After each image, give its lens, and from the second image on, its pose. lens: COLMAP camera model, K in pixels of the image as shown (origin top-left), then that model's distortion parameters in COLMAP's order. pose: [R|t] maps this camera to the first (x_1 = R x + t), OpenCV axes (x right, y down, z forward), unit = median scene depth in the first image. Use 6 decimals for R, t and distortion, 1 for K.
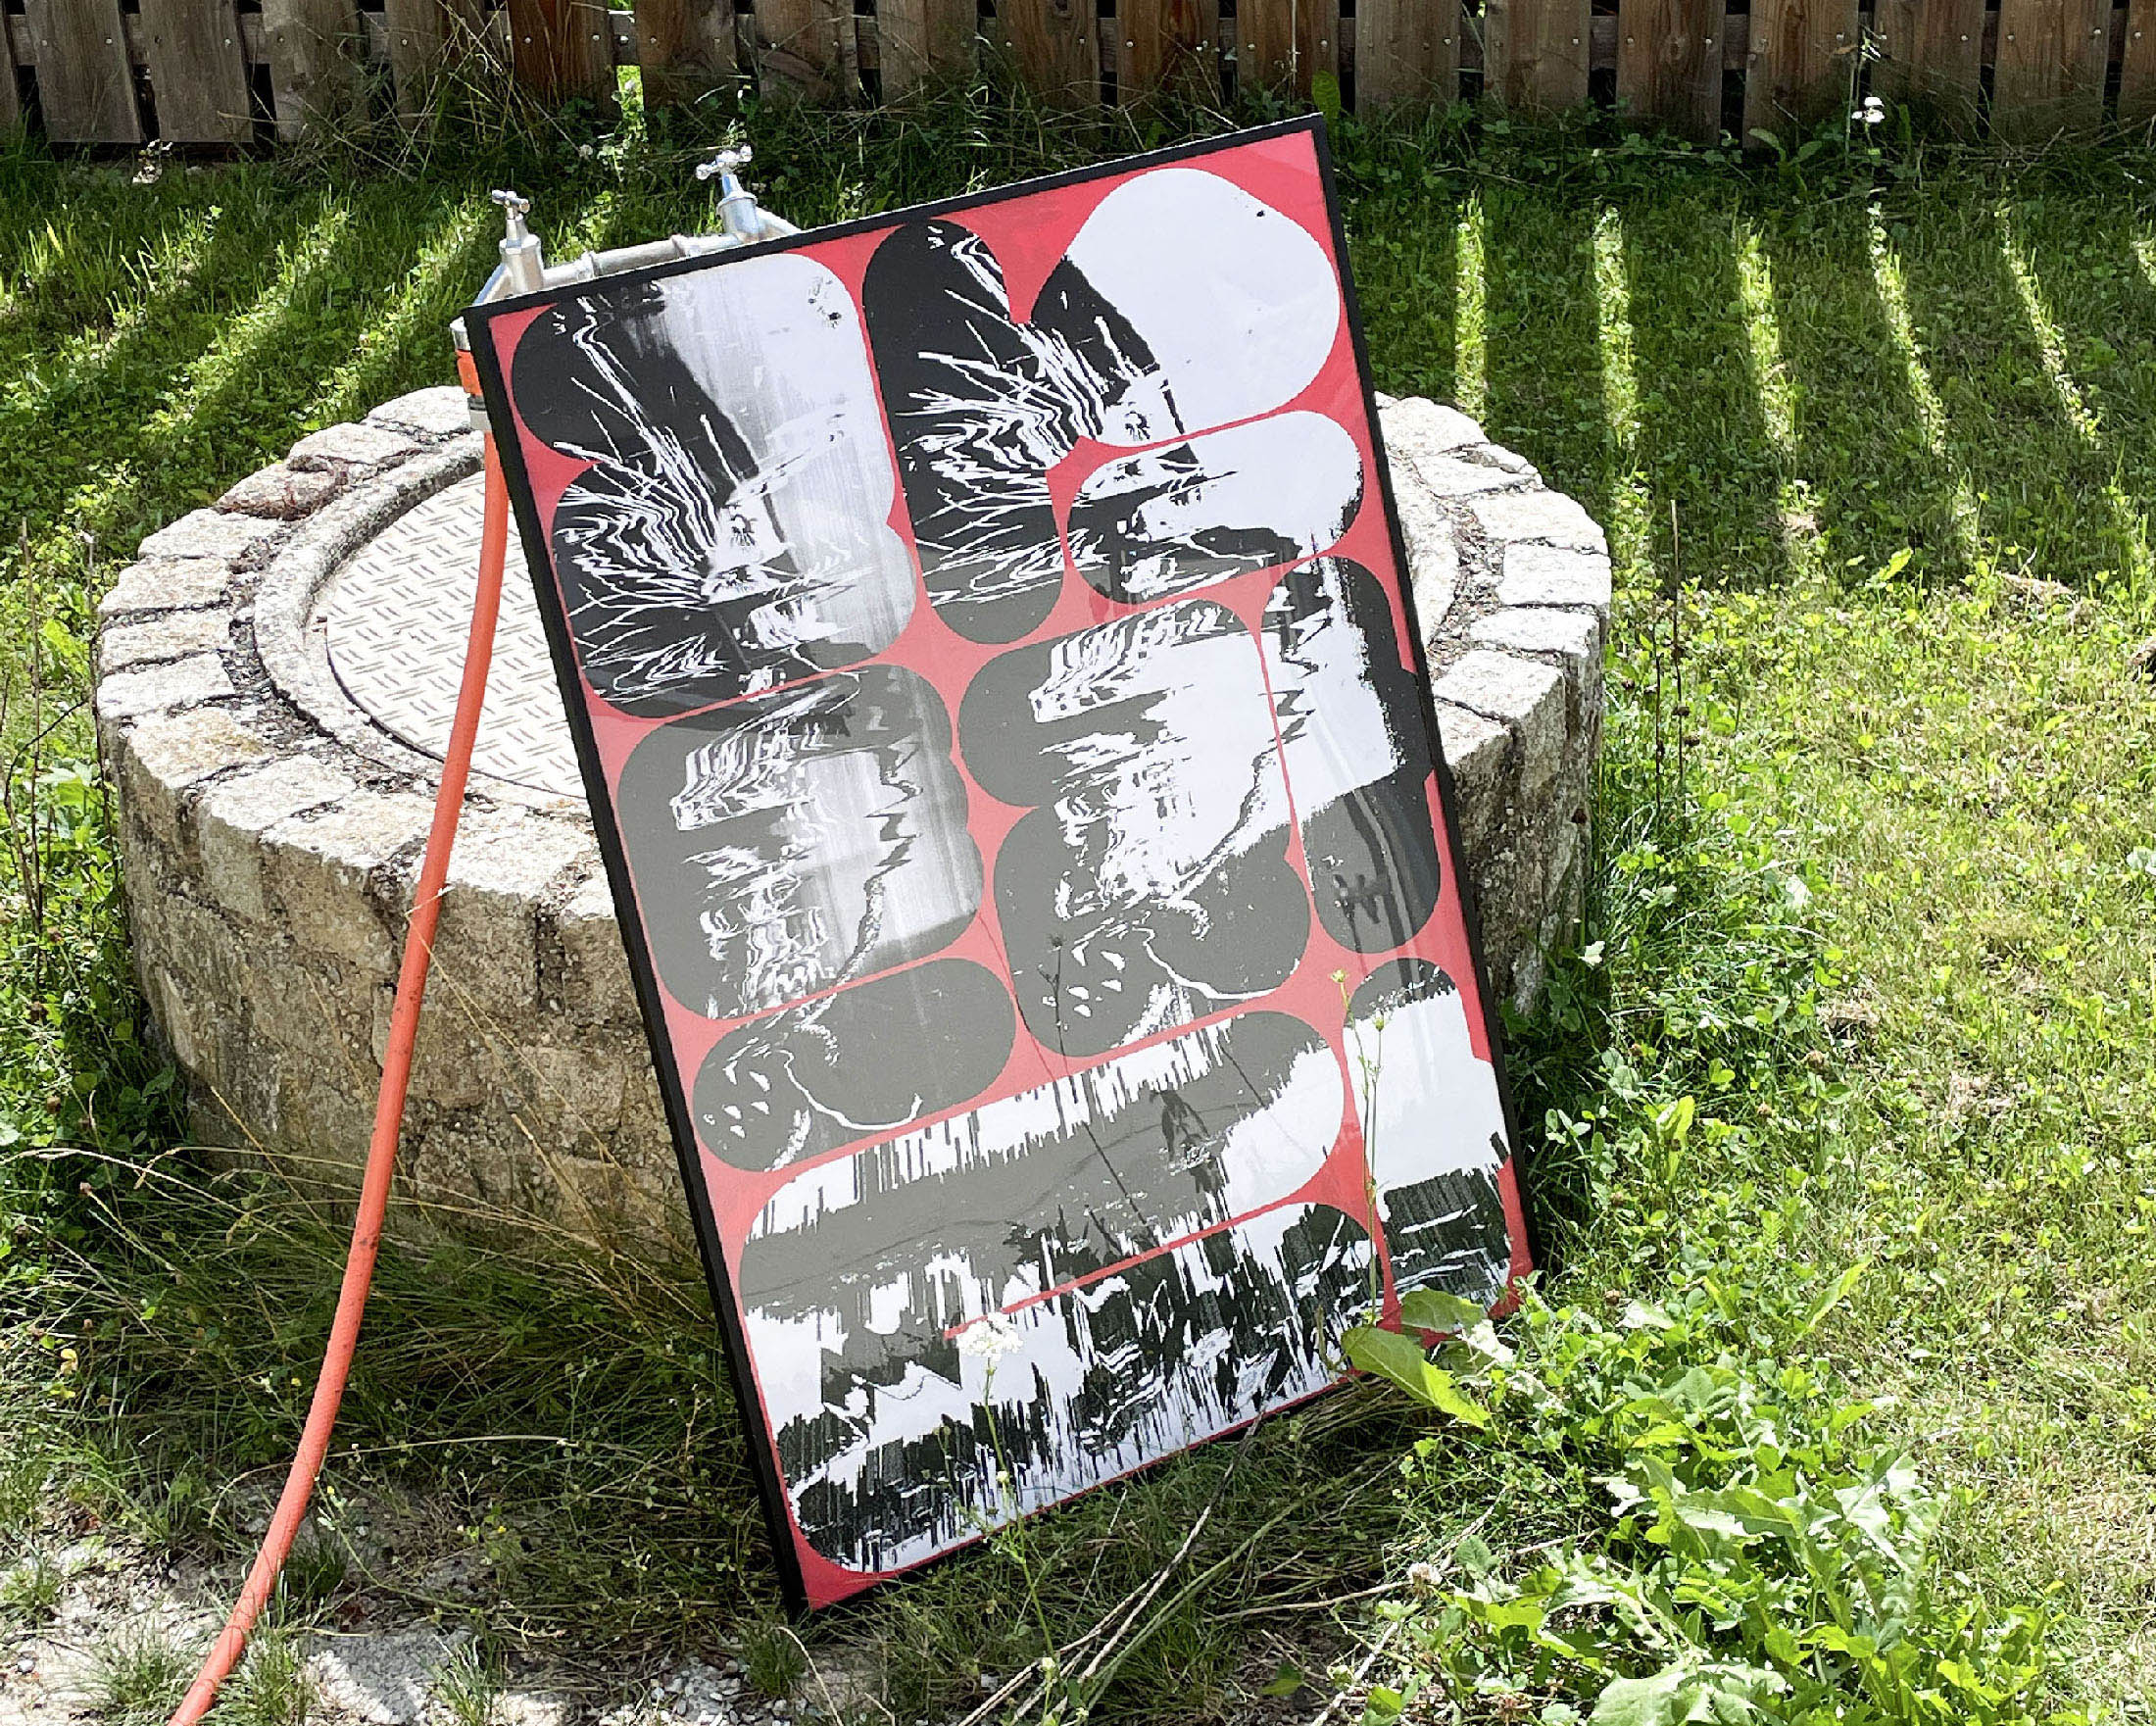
lens RADIAL K [[3480.3, 0, 1078.1], [0, 3480.3, 868.7], [0, 0, 1]] dist [0.091093, 0.000000]
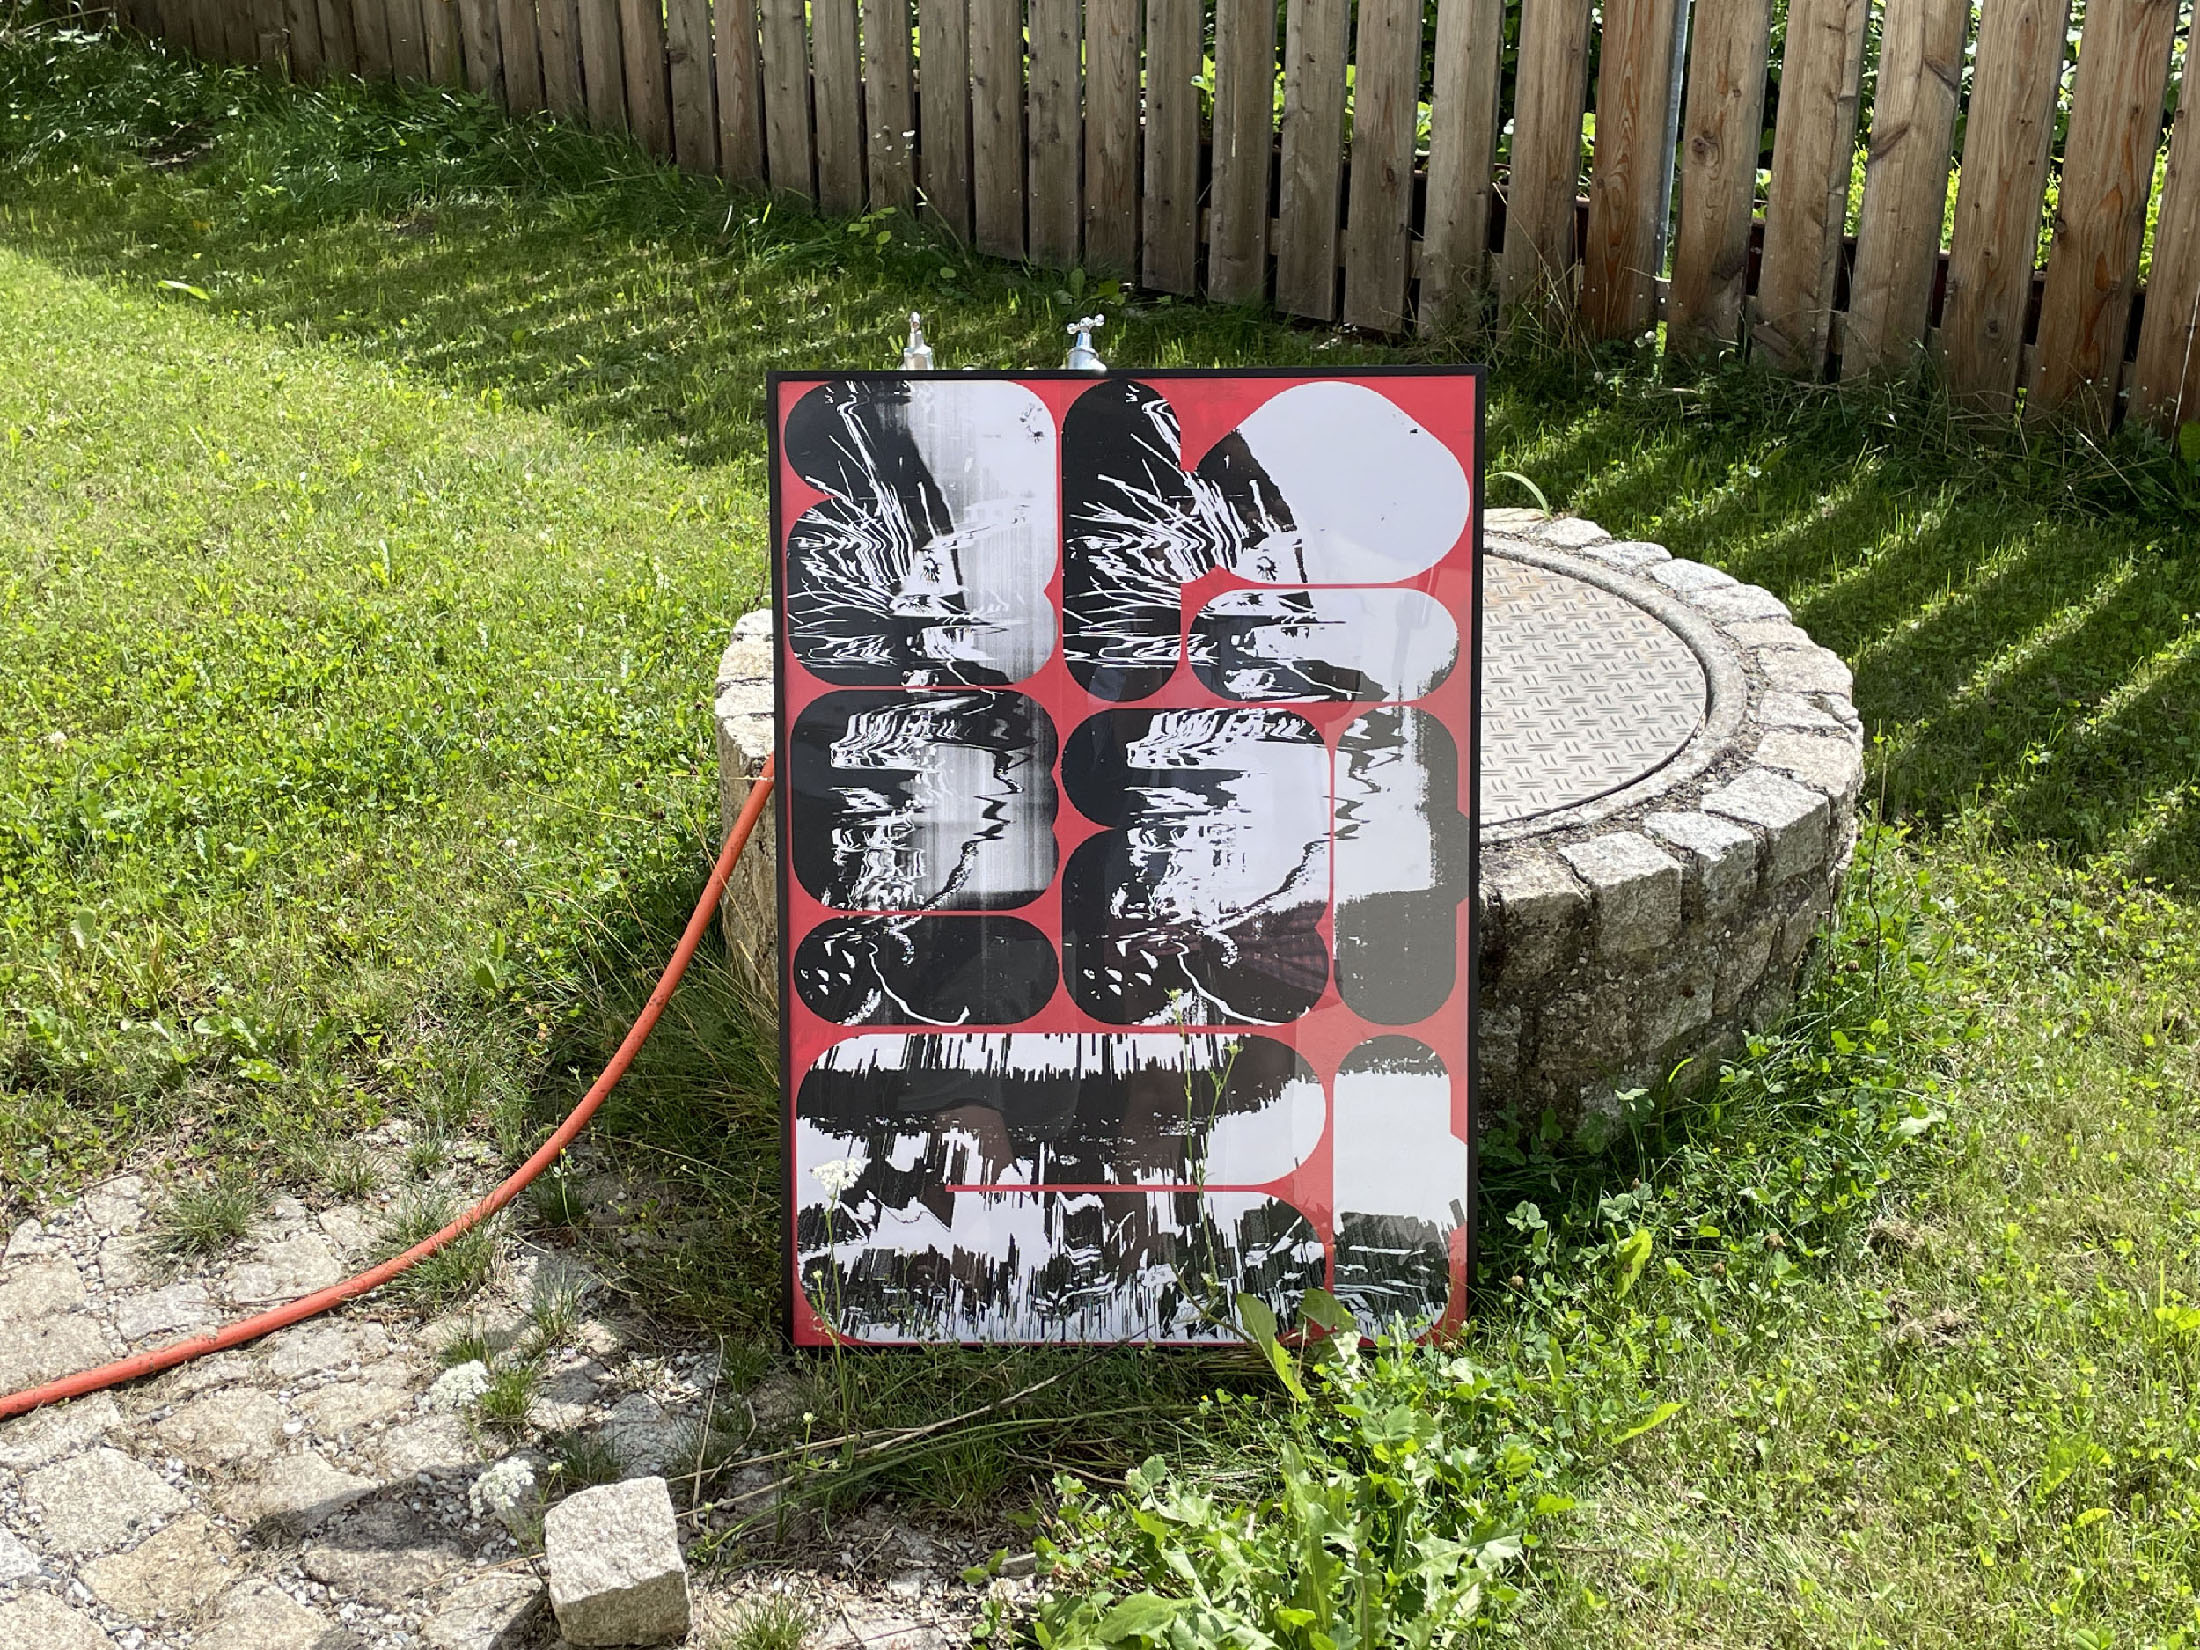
lens RADIAL K [[2641.0, 0, 1095.8], [0, 2641.0, 803.6], [0, 0, 1]] dist [0.062609, 0.000000]
pose [[0.837055, 0.256302, -0.483372, 0.450984], [-0.278717, 0.960011, 0.026381, -0.049842], [0.470804, 0.112642, 0.875018, 0.115393]]
